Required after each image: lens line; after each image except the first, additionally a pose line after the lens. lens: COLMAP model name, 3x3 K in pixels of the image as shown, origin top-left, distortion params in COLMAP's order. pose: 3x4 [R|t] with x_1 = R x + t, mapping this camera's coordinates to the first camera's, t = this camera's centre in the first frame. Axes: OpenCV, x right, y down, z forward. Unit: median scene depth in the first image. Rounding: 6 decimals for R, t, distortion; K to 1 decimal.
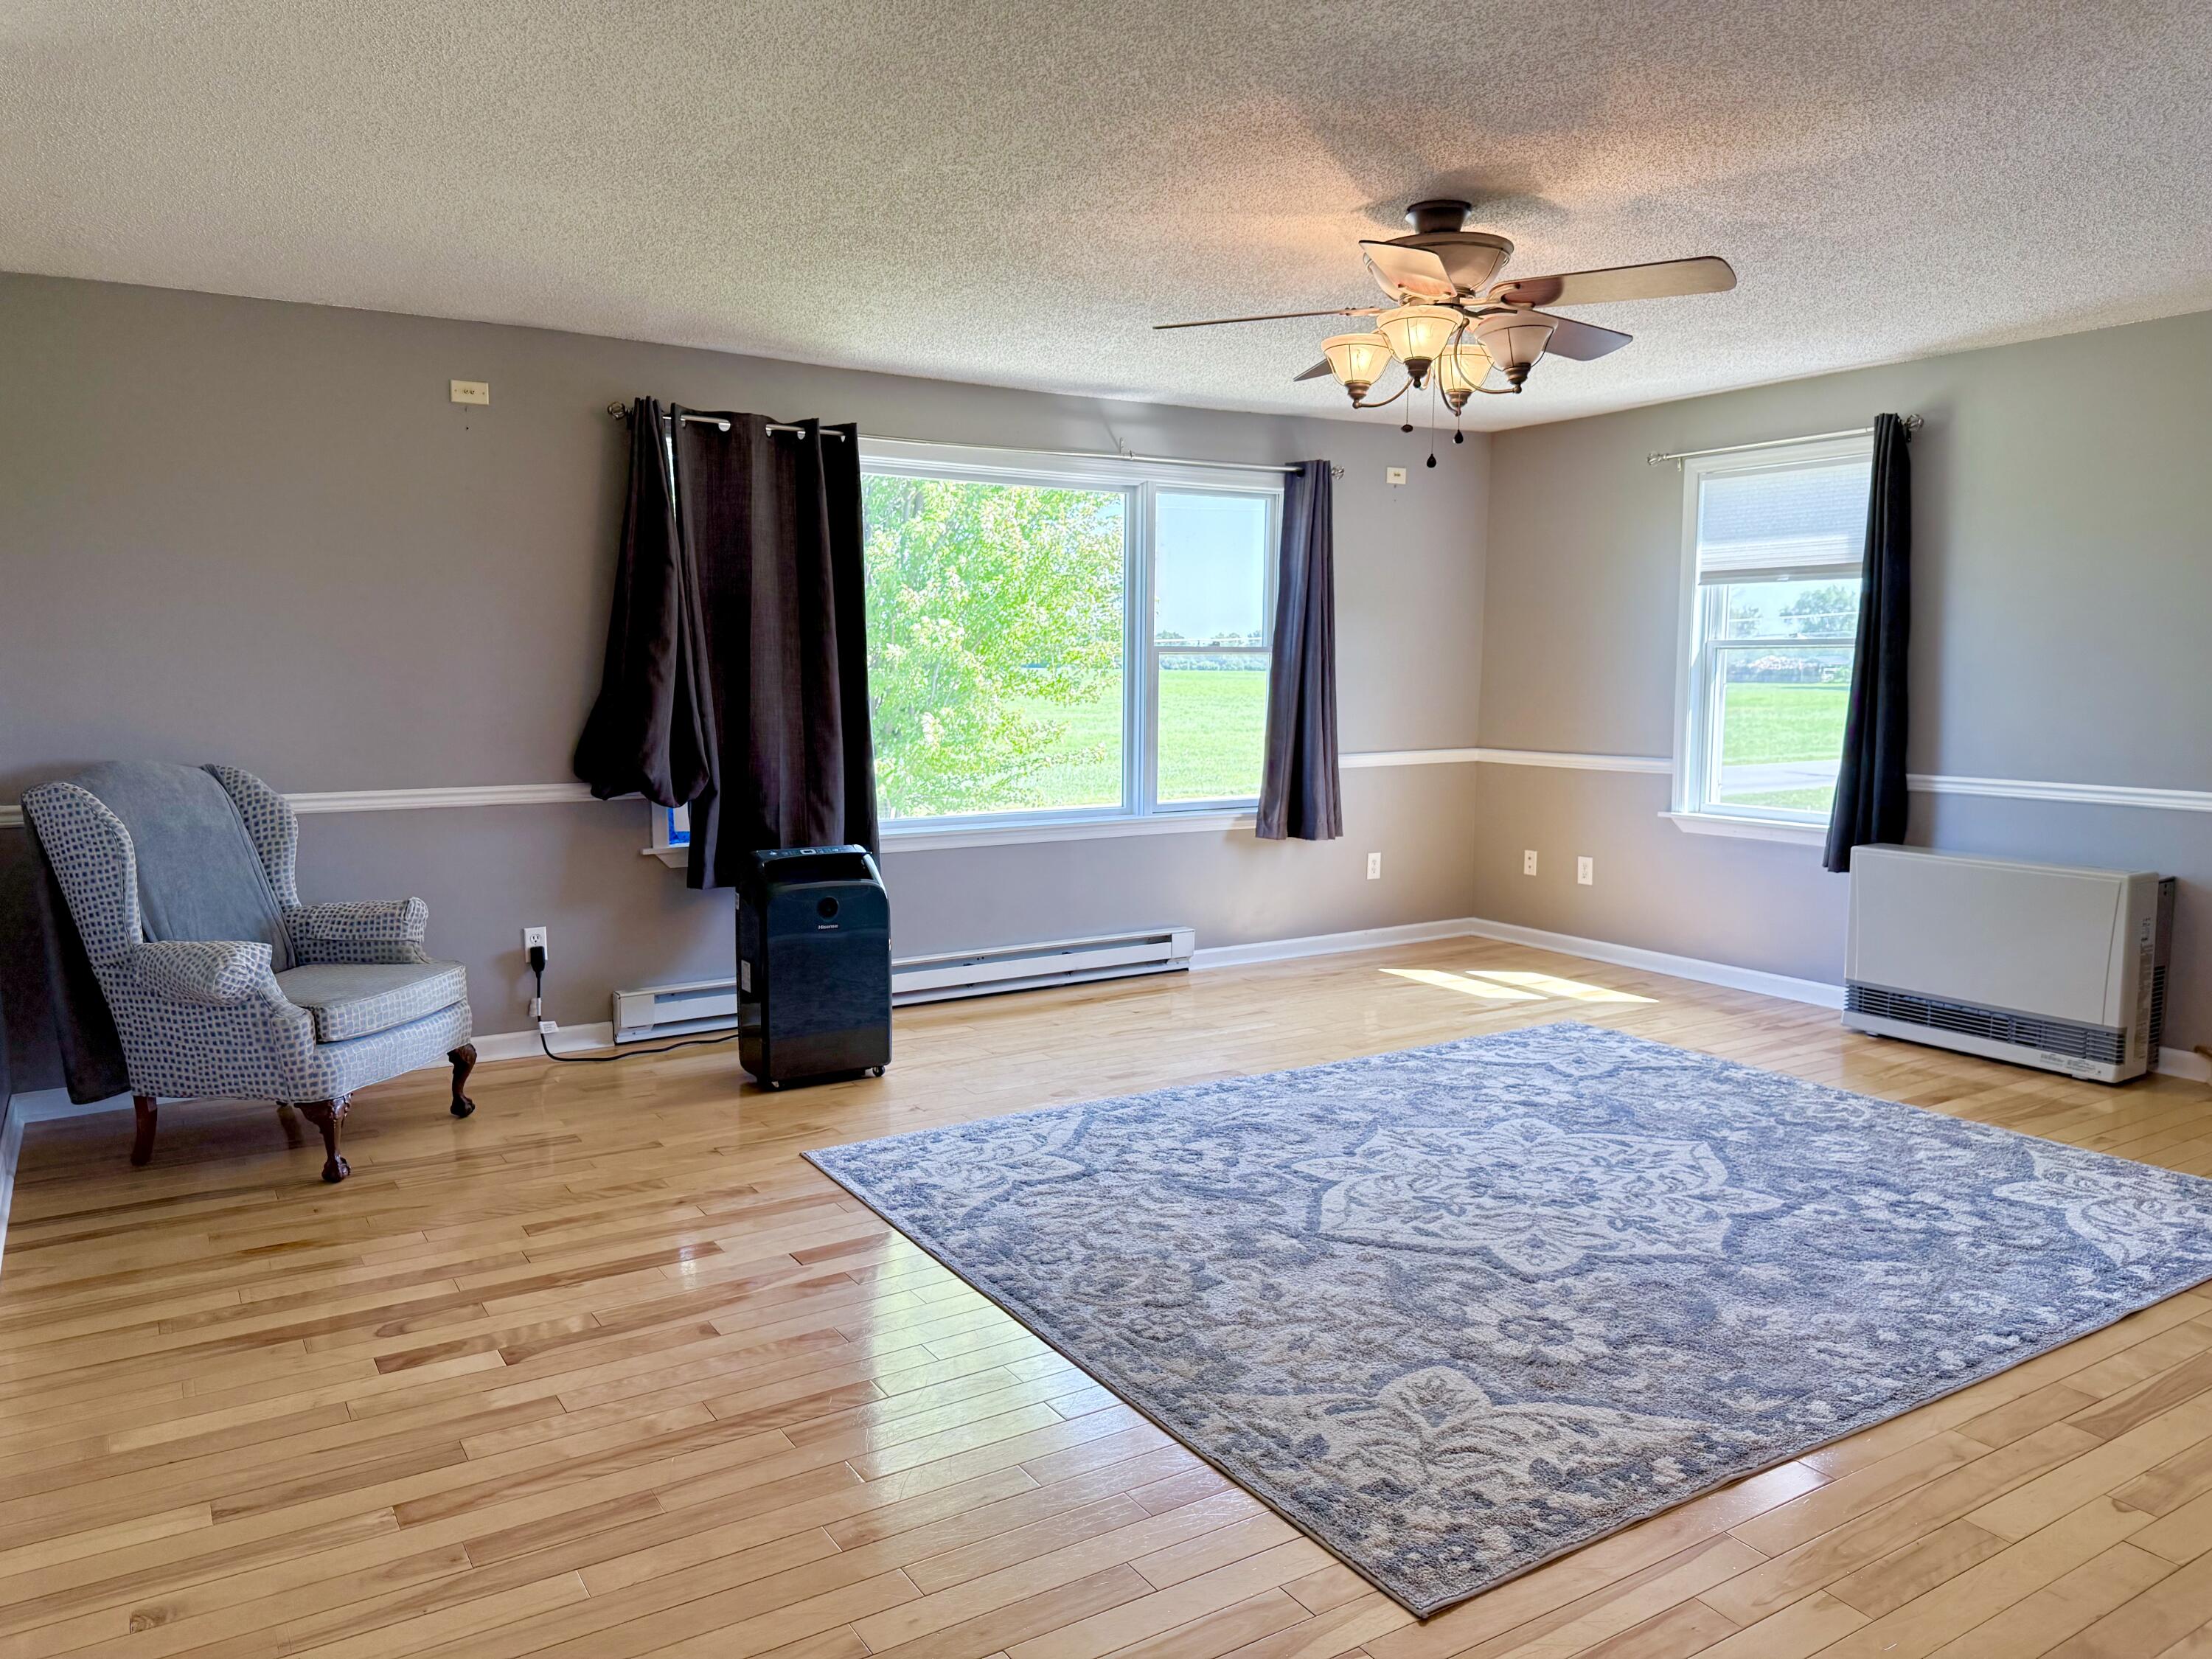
lens RADIAL K [[1550.1, 0, 1105.2], [0, 1550.1, 835.6], [0, 0, 1]] dist [0.045840, -0.013928]
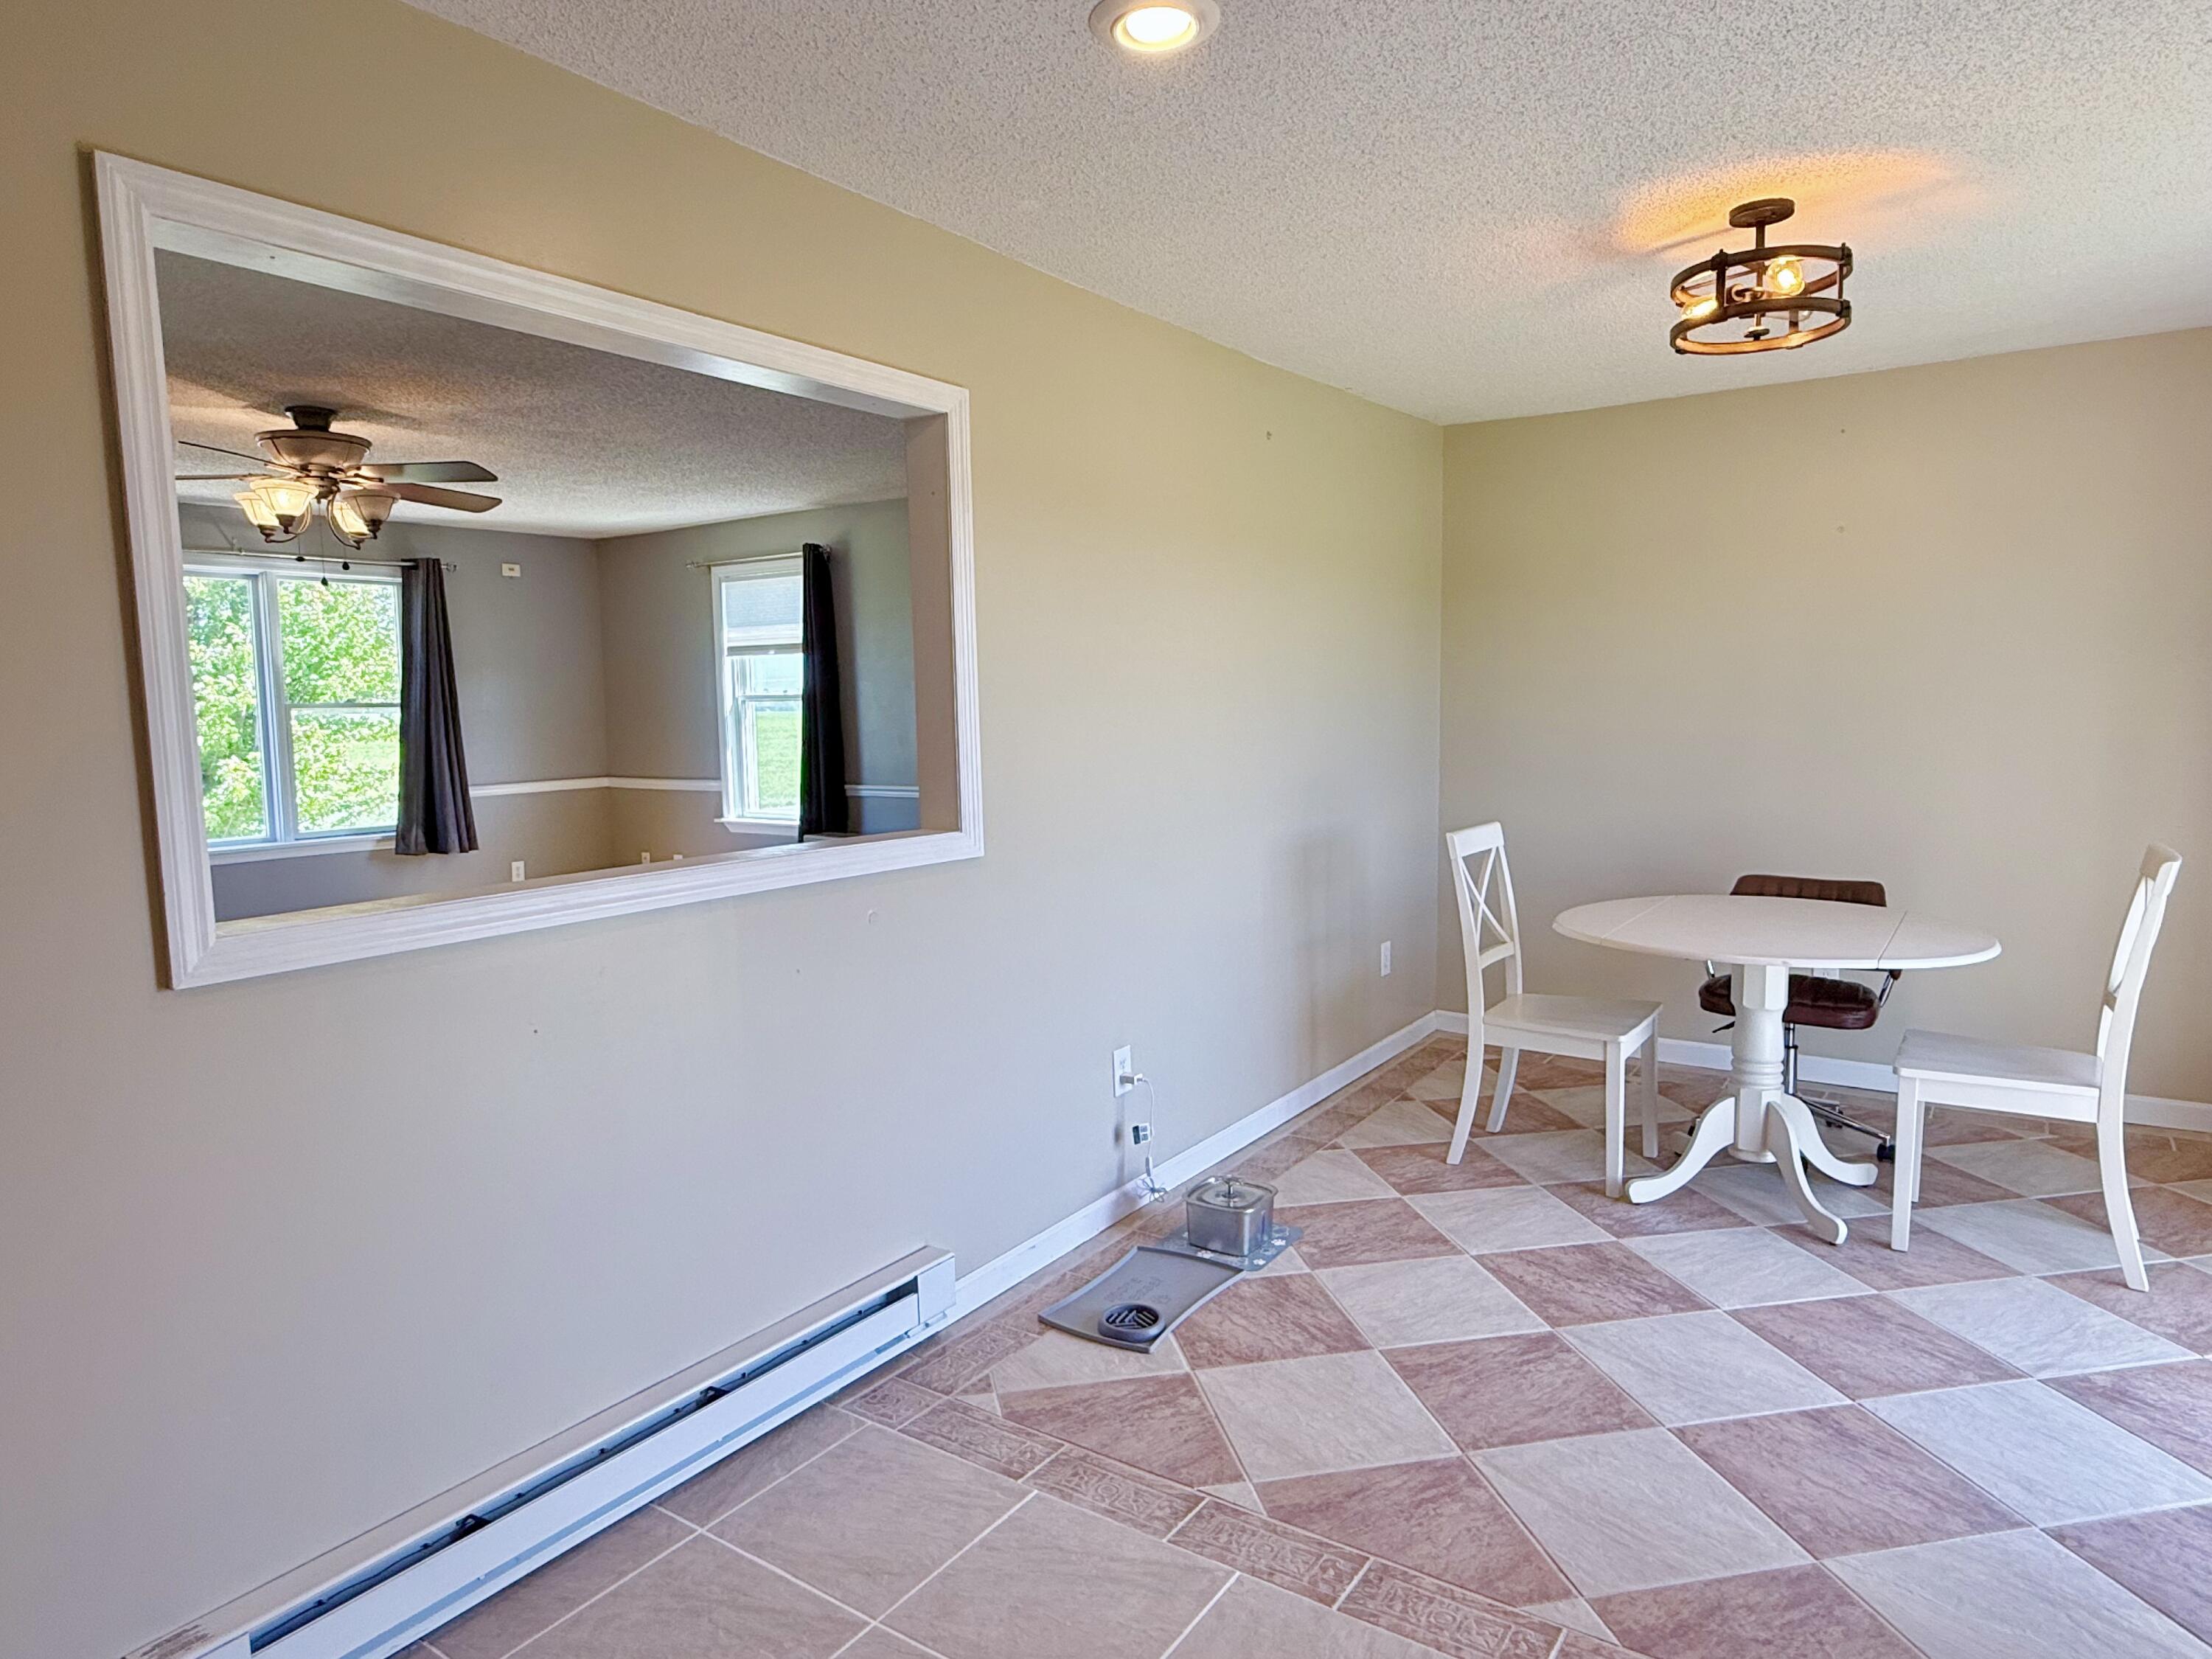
lens RADIAL K [[1335.9, 0, 1102.3], [0, 1335.9, 831.2], [0, 0, 1]] dist [0.002904, 0.003086]
pose [[0.919848, -0.054158, 0.388518, 0.309108], [0.059114, 0.998251, -0.000806, 0.025168], [-0.387795, 0.023708, 0.921441, -0.333398]]
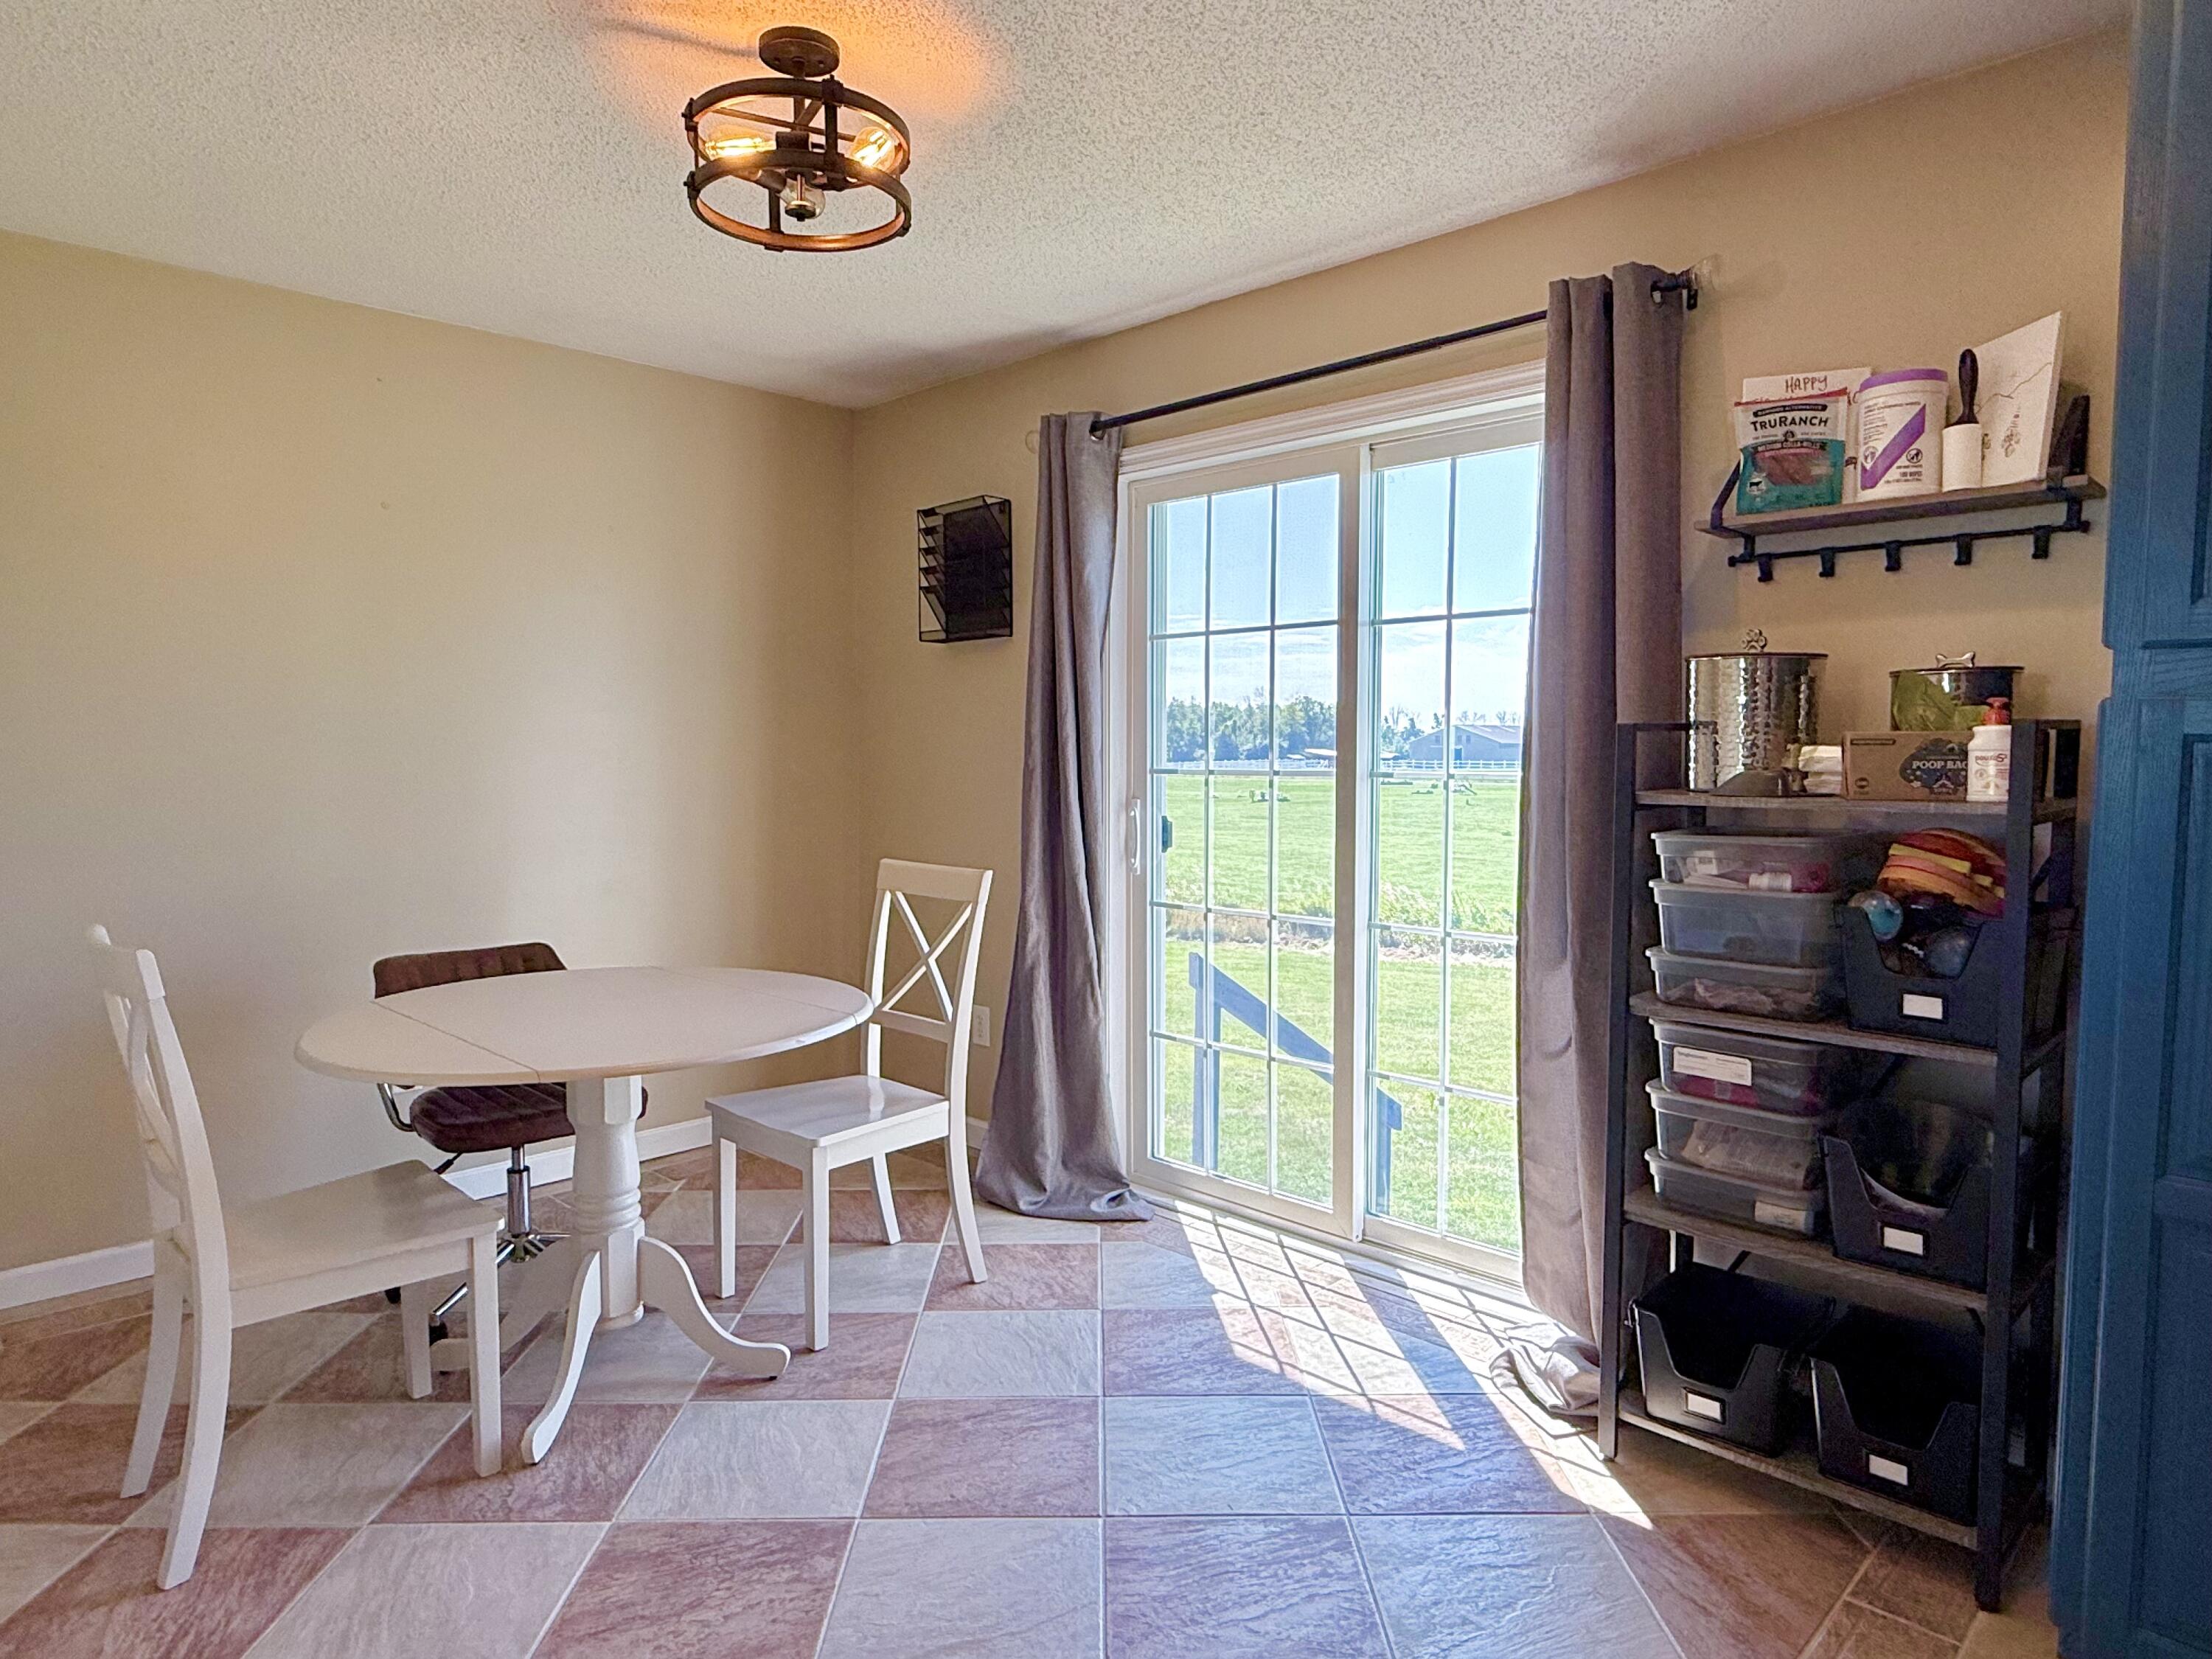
lens RADIAL K [[1335.9, 0, 1058.0], [0, 1335.9, 839.7], [0, 0, 1]] dist [0.002904, 0.003086]
pose [[-0.207659, -0.067231, 0.975888, 0.357893], [0.110362, 0.989656, 0.091663, -0.004287], [-0.971956, 0.126736, -0.198091, 0.157129]]
